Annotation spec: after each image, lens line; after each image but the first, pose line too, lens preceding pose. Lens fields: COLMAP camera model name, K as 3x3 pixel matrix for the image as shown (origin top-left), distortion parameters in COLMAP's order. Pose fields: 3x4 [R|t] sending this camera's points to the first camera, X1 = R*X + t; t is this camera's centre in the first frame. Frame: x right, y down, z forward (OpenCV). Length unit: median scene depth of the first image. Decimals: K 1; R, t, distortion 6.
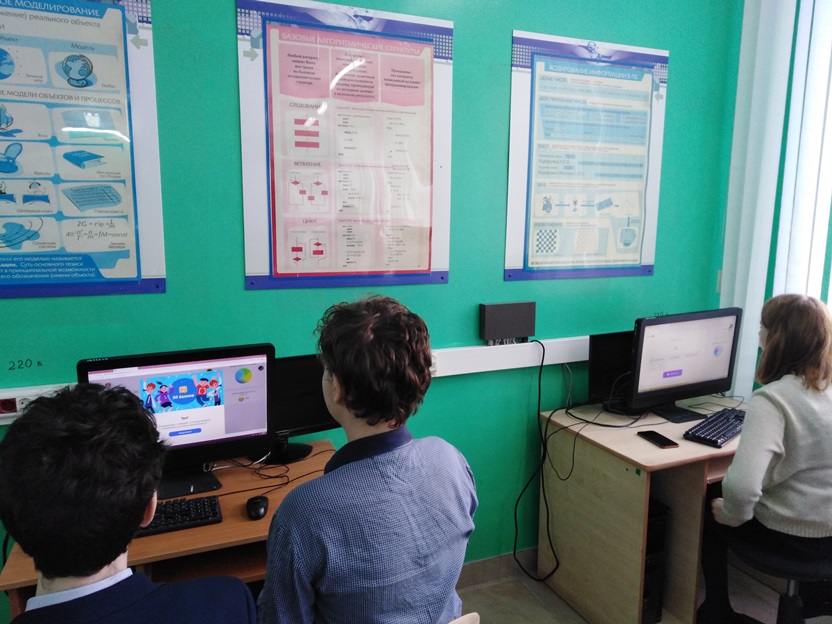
lens RADIAL K [[630.6, 0, 416.0], [0, 630.6, 312.0], [0, 0, 1]] dist [0.038291, -0.005209]
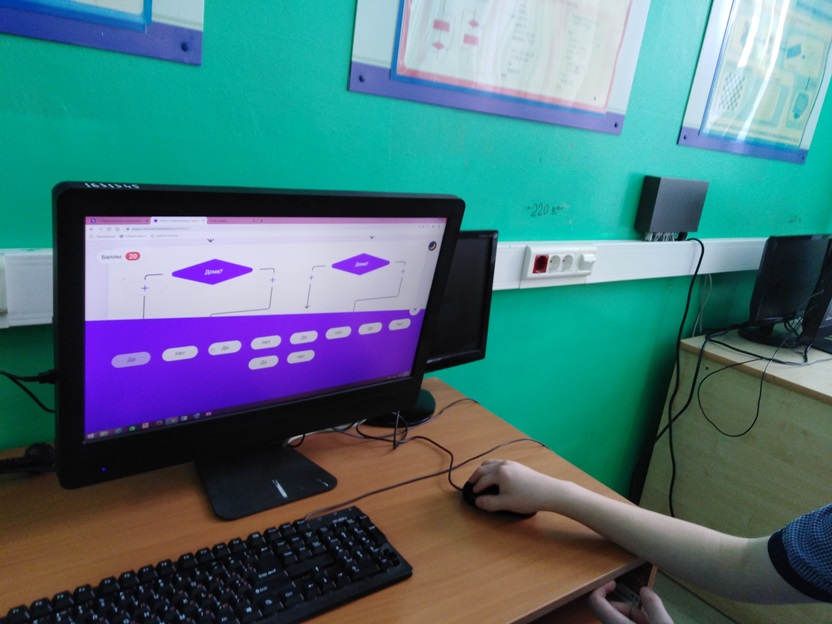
lens RADIAL K [[631.6, 0, 415.6], [0, 631.6, 321.7], [0, 0, 1]] dist [0.003216, -0.000236]
pose [[0.964919, 0.042046, 0.259160, -0.290388], [-0.085235, 0.983795, 0.157741, 0.052795], [-0.248328, -0.174297, 0.952866, 0.407063]]
